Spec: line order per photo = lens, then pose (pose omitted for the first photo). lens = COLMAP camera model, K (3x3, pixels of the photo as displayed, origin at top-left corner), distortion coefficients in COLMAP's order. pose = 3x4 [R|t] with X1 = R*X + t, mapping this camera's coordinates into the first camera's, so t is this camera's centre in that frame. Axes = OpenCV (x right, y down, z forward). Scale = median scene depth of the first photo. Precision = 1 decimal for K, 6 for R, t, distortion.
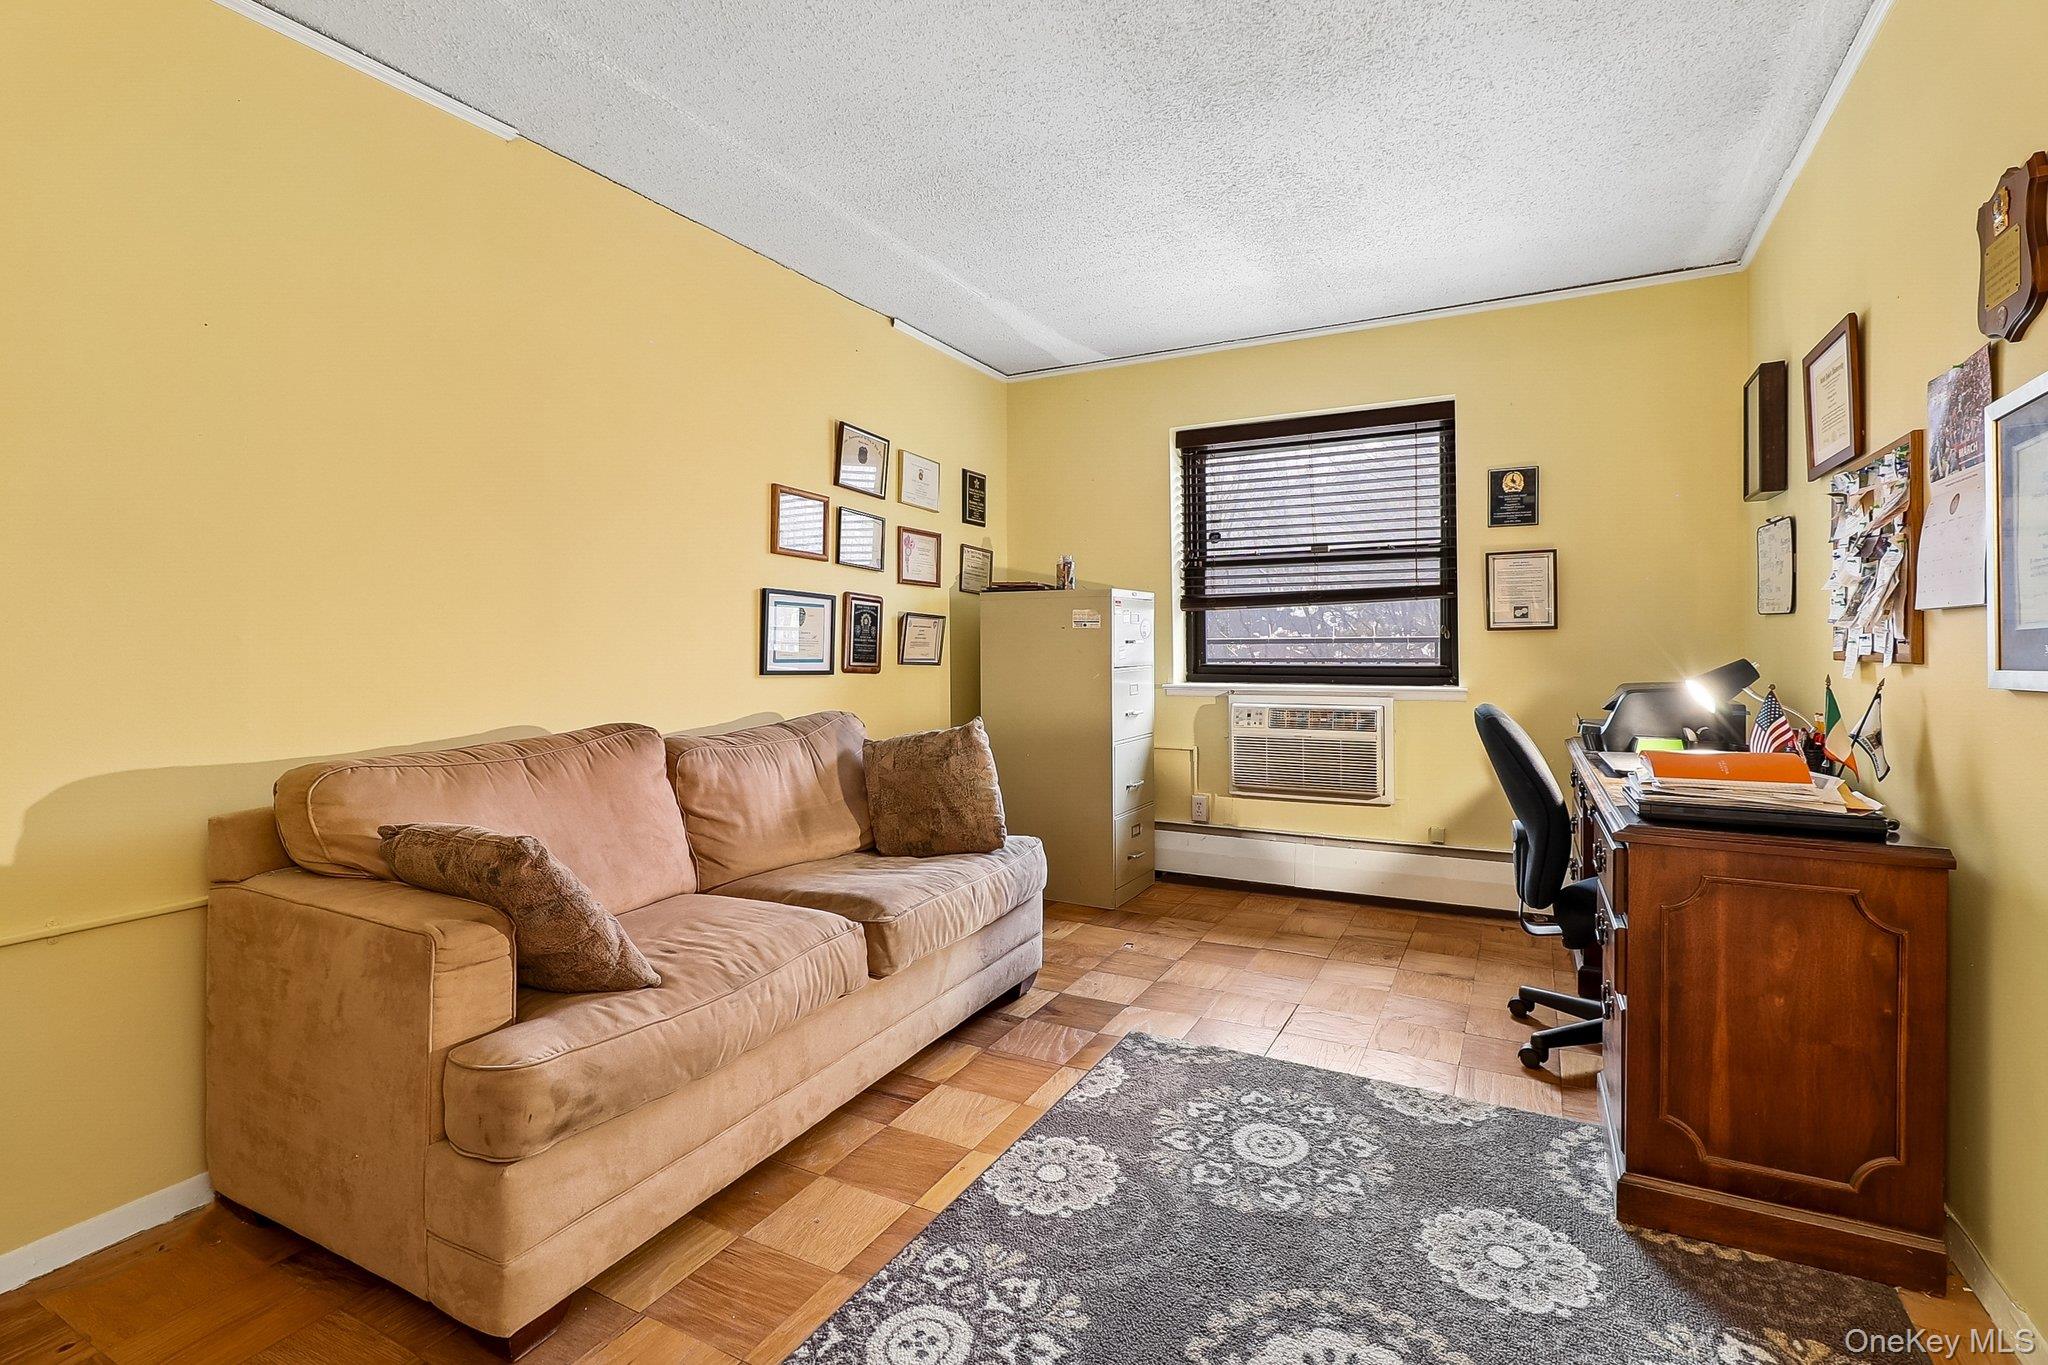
lens RADIAL K [[954.6, 0, 1009.8], [0, 954.6, 661.1], [0, 0, 1]] dist [0.007308, -0.003301]
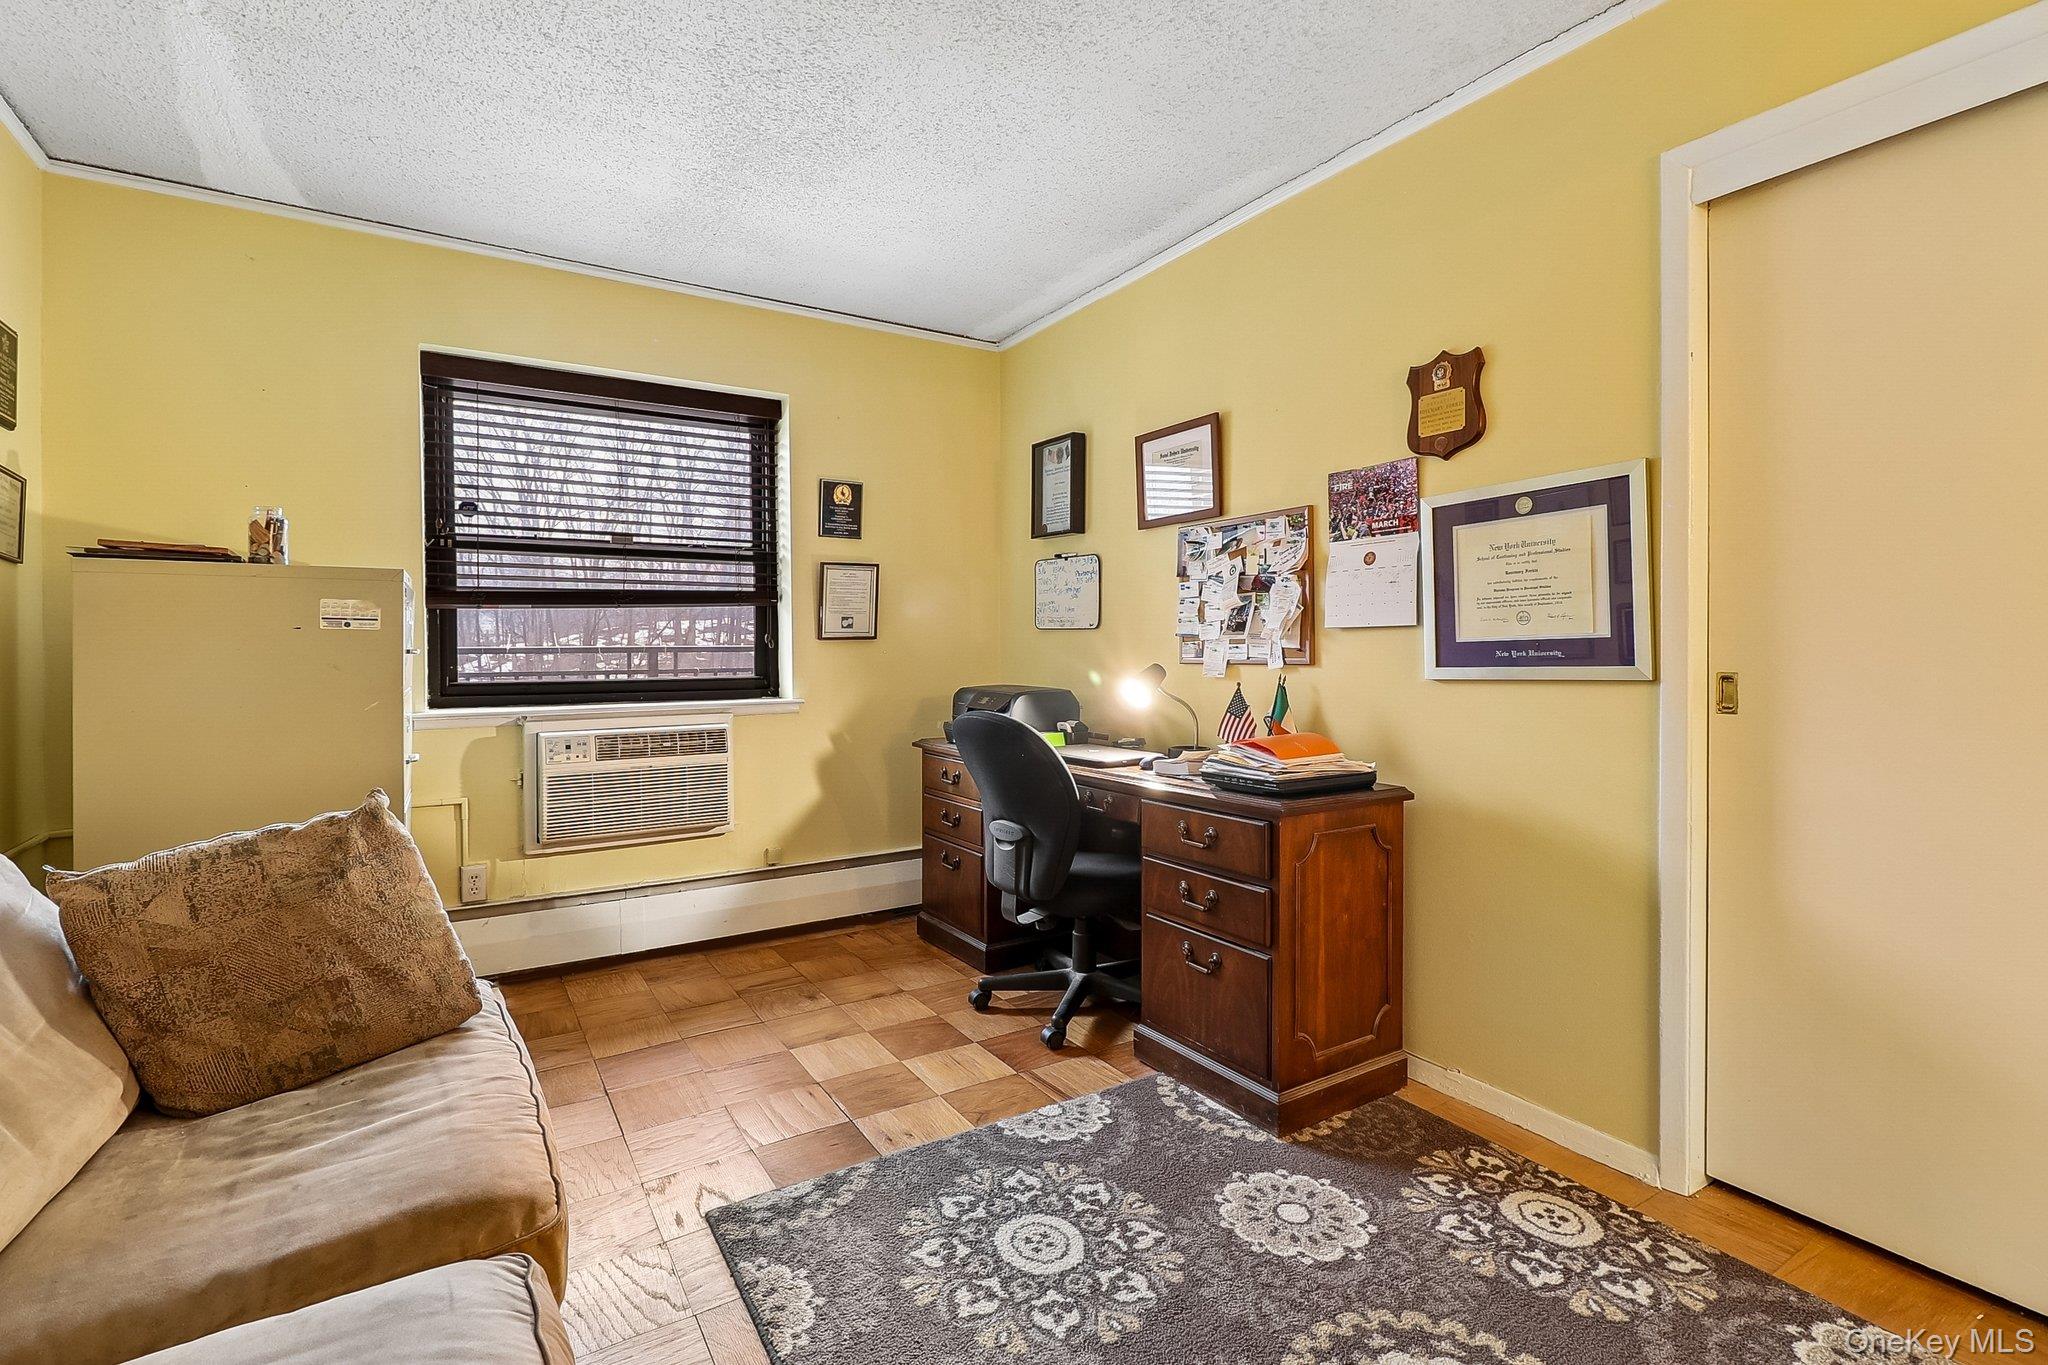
lens RADIAL K [[954.6, 0, 1038.7], [0, 954.6, 657.1], [0, 0, 1]] dist [0.007308, -0.003301]
pose [[0.487009, -0.004863, 0.873384, -0.259608], [0.018936, 0.999808, -0.004992, -0.005059], [-0.873192, 0.018969, 0.487007, 0.322839]]
